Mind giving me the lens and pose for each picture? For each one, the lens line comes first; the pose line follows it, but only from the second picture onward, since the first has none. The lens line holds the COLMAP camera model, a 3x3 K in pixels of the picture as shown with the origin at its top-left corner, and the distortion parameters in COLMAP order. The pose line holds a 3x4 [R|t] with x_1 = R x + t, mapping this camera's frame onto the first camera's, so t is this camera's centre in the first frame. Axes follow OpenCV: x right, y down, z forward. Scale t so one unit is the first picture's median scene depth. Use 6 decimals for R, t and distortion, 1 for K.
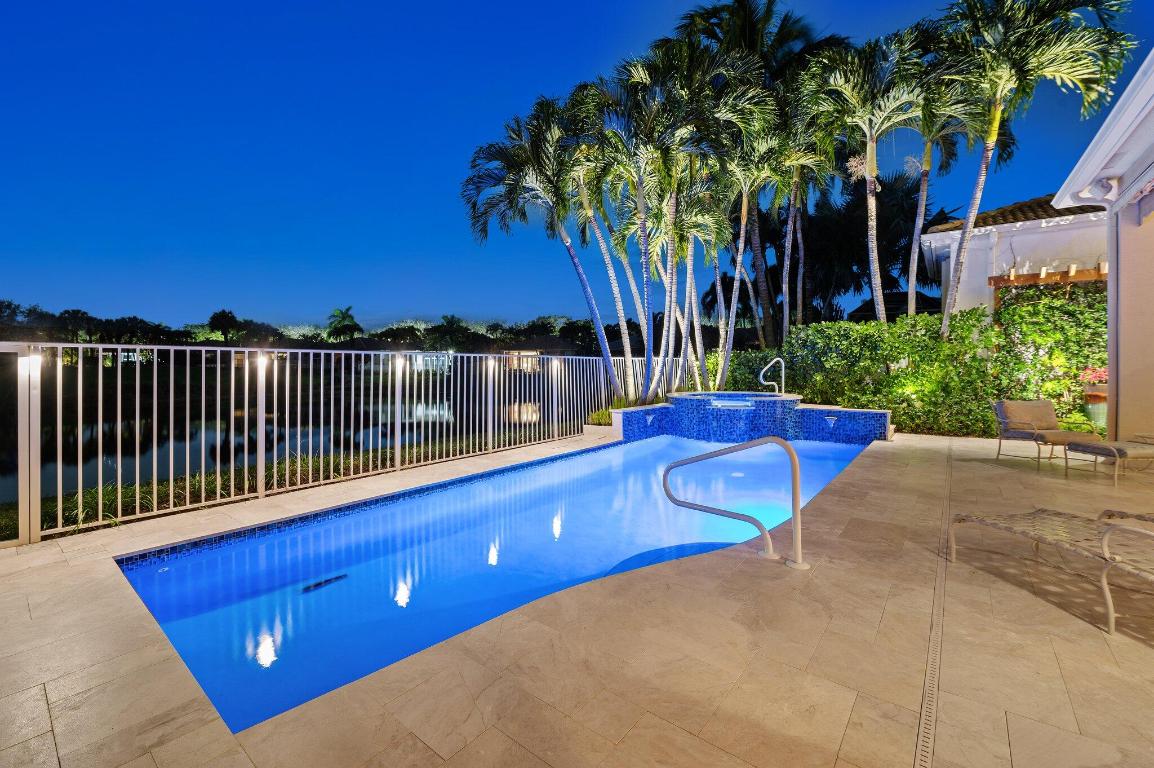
lens RADIAL K [[484.3, 0, 578.4], [0, 484.3, 364.4], [0, 0, 1]] dist [0.000217, 0.000023]
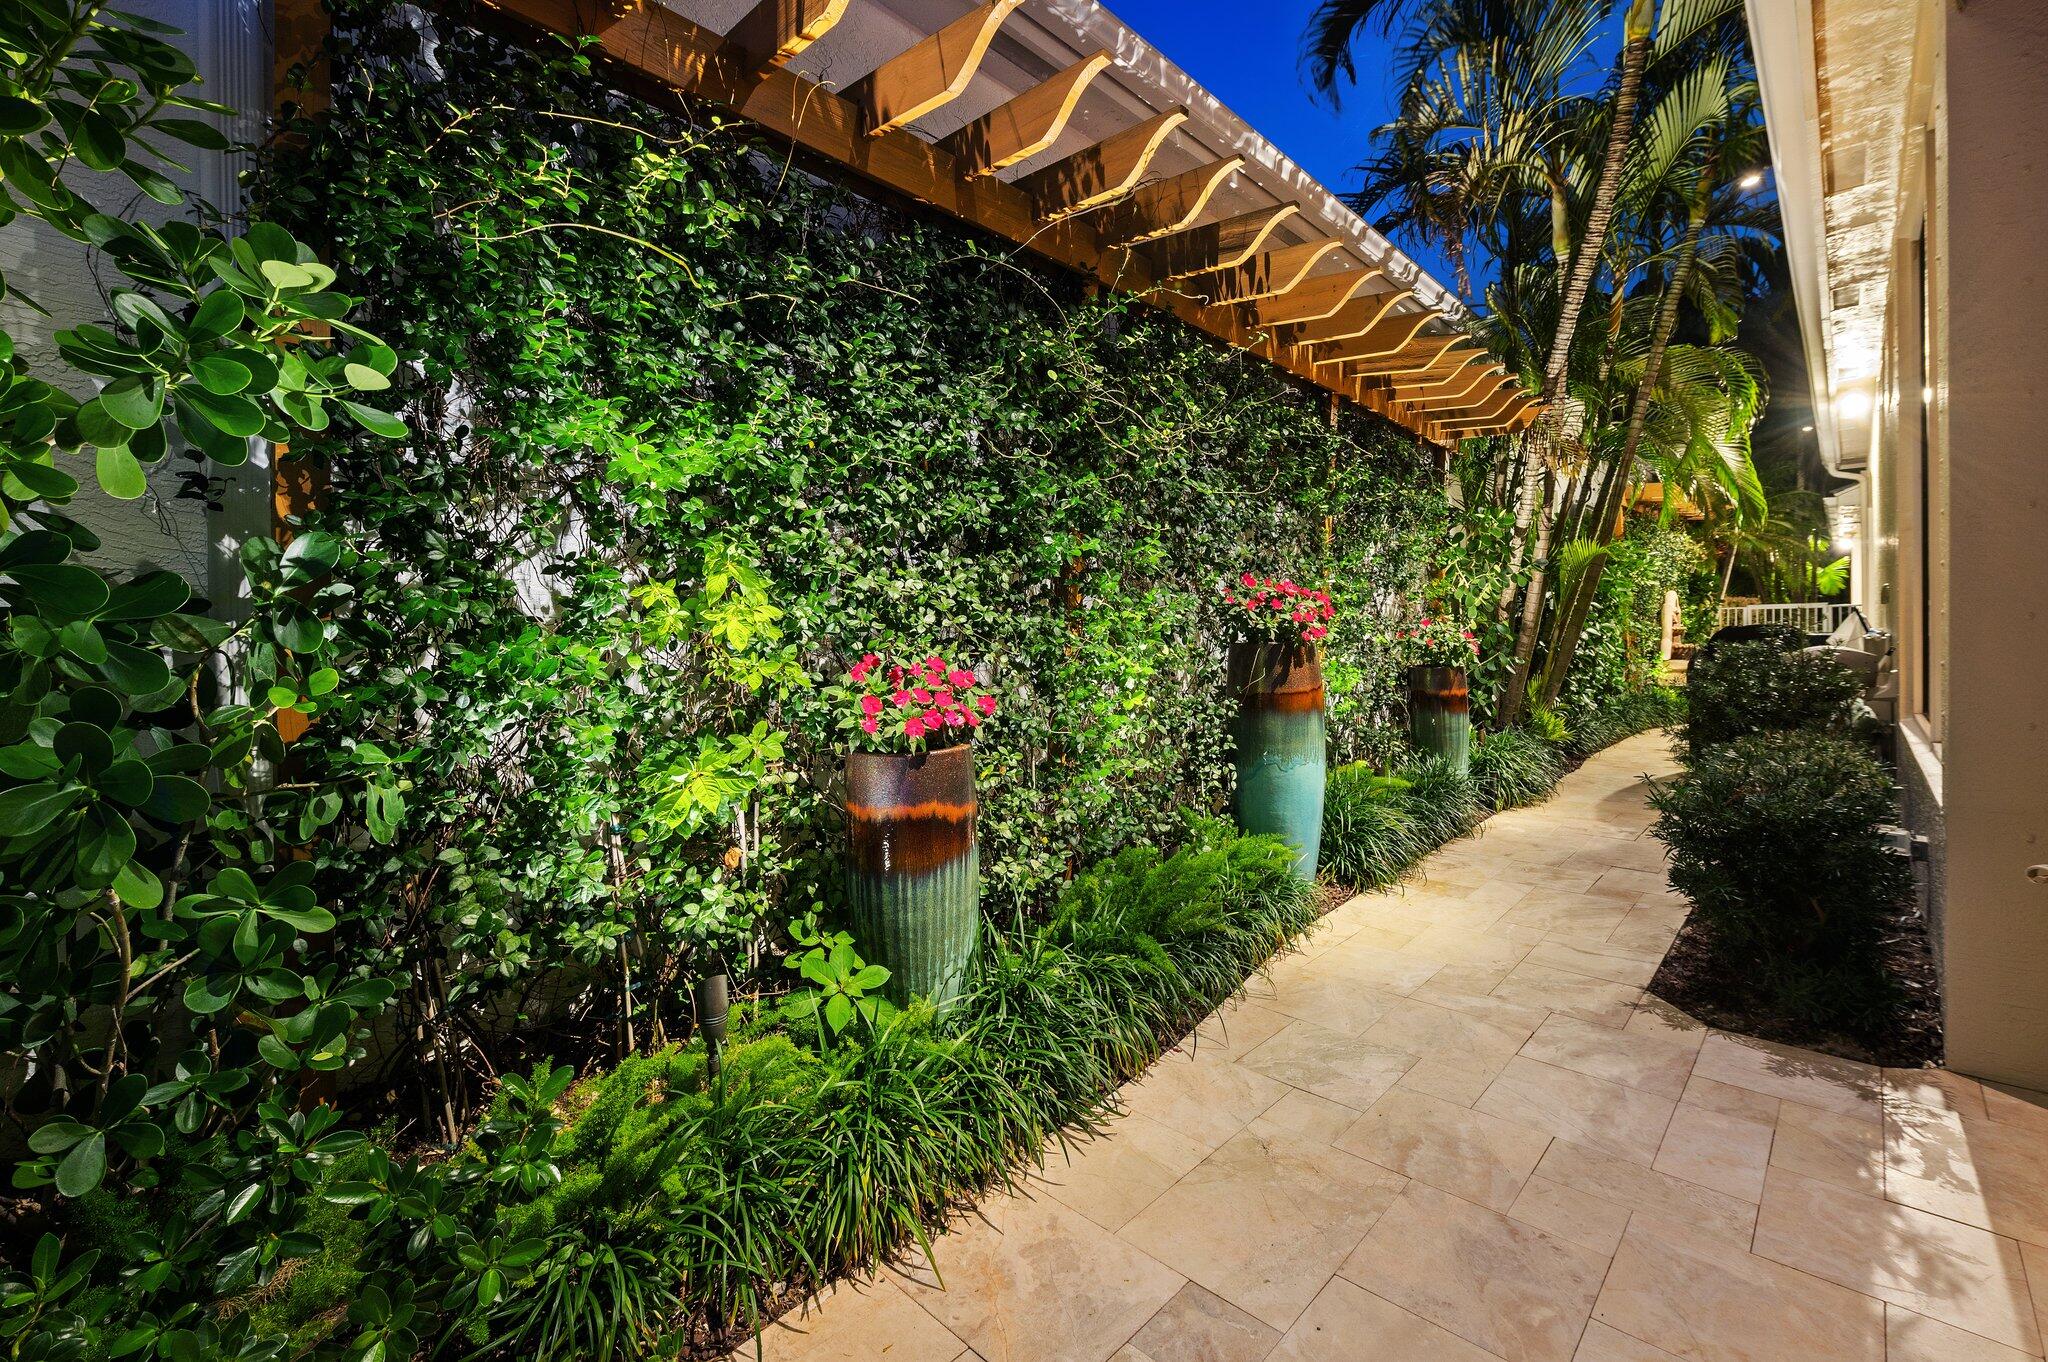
lens RADIAL K [[843.4, 0, 1024.0], [0, 843.4, 681.0], [0, 0, 1]] dist [-0.000058, -0.000021]
pose [[0.106750, -0.071297, 0.991726, 0.627236], [0.000019, 0.997426, 0.071704, -0.004332], [-0.994286, -0.007635, 0.106476, 0.742217]]
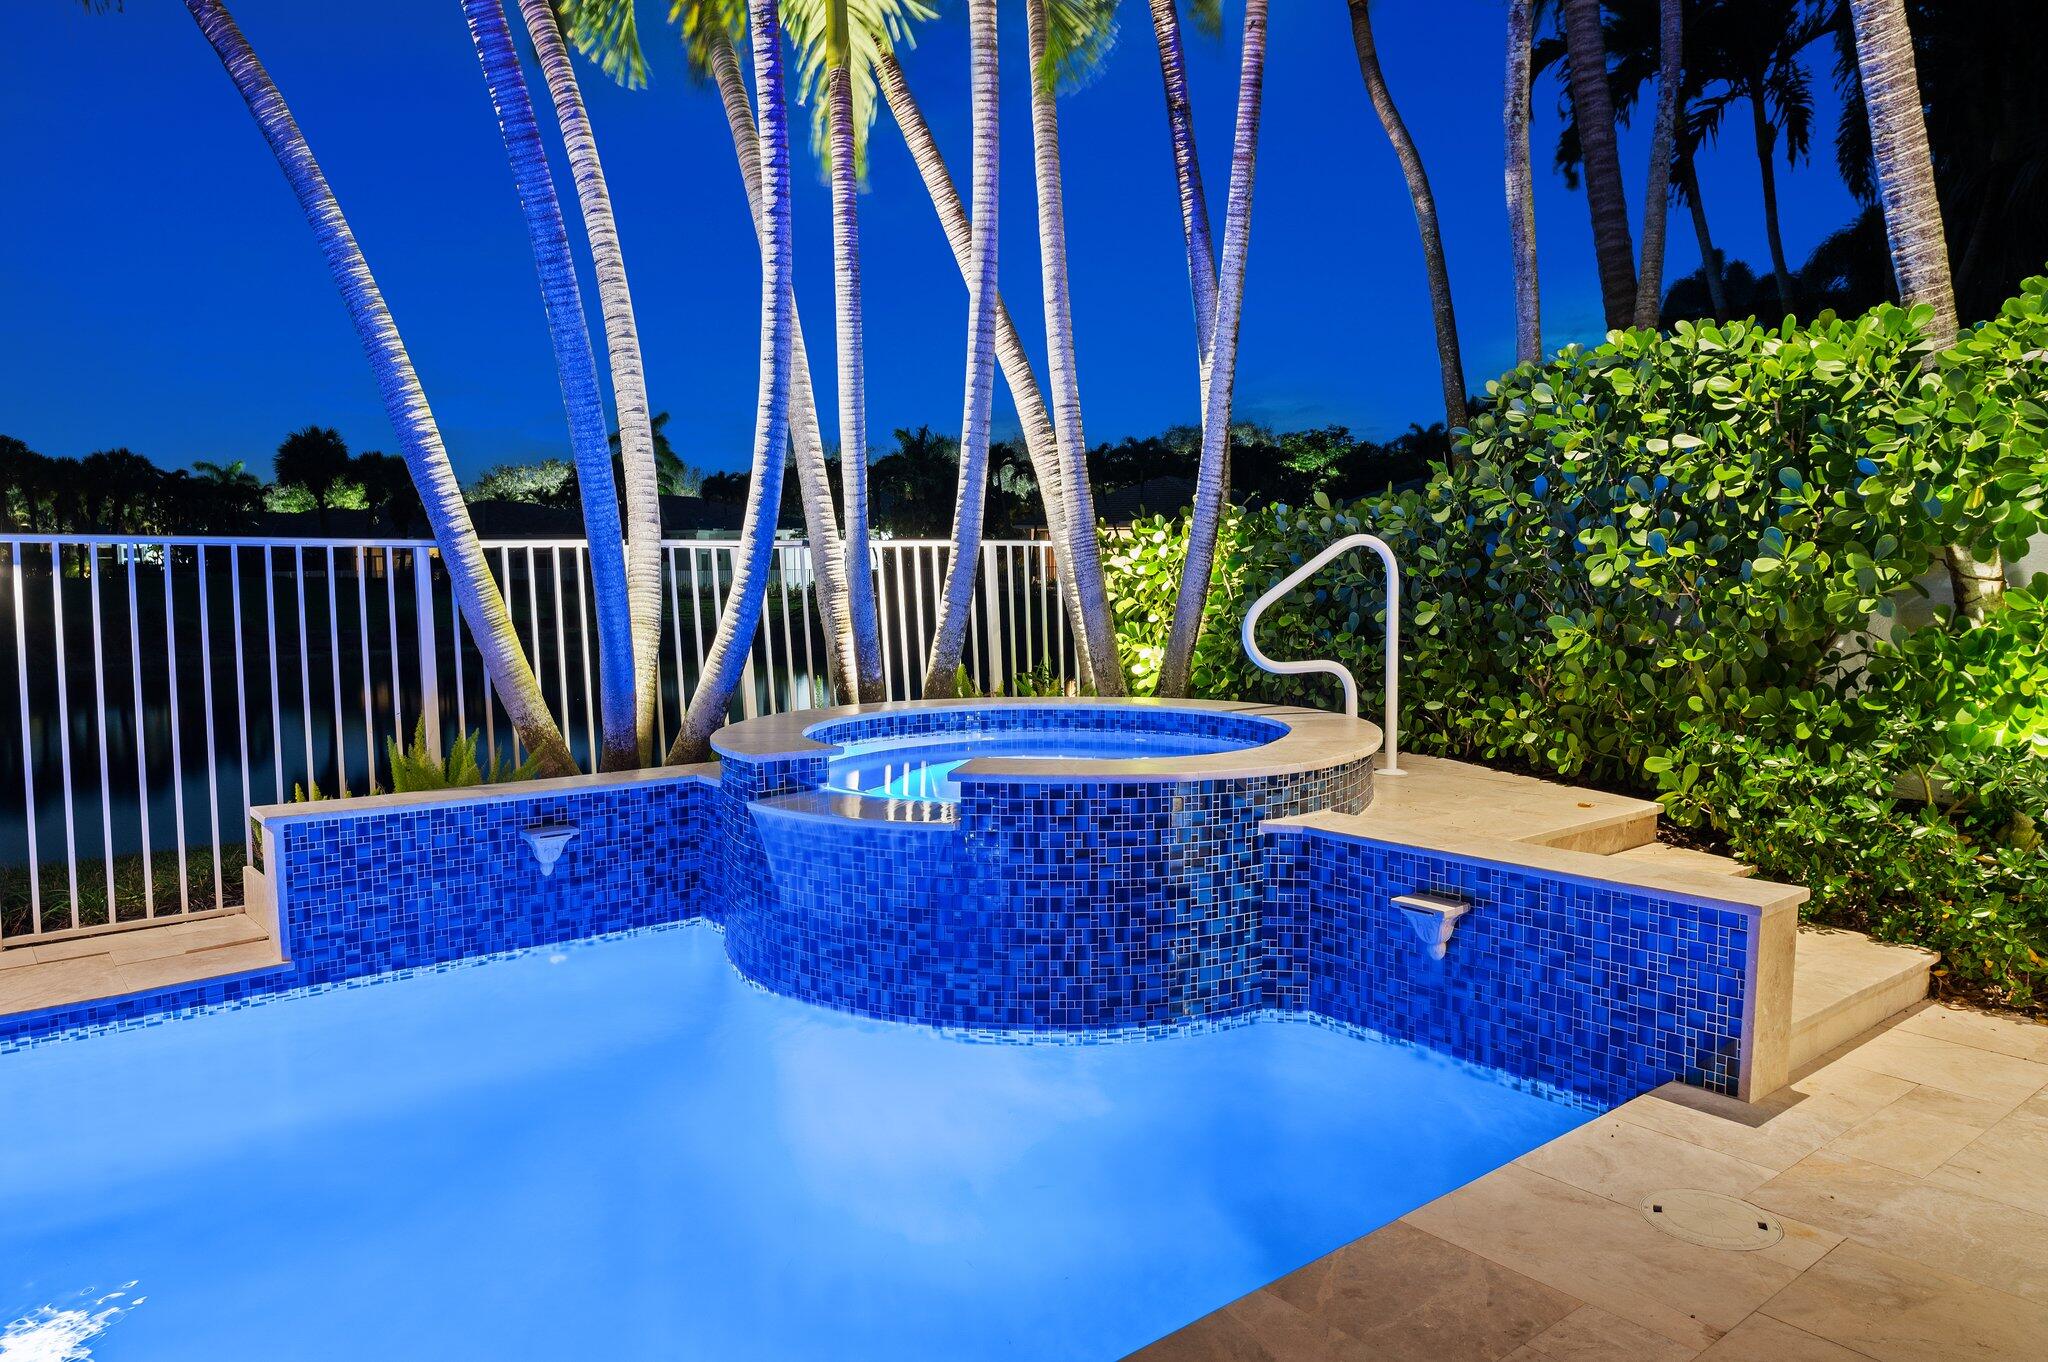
lens RADIAL K [[1371.6, 0, 1024.0], [0, 1371.6, 681.0], [0, 0, 1]] dist [0.004997, 0.001221]
pose [[0.976815, 0.015008, -0.213558, 0.427563], [0.002347, 0.996729, 0.080779, -0.000121], [0.214072, -0.079407, 0.973585, 0.471509]]
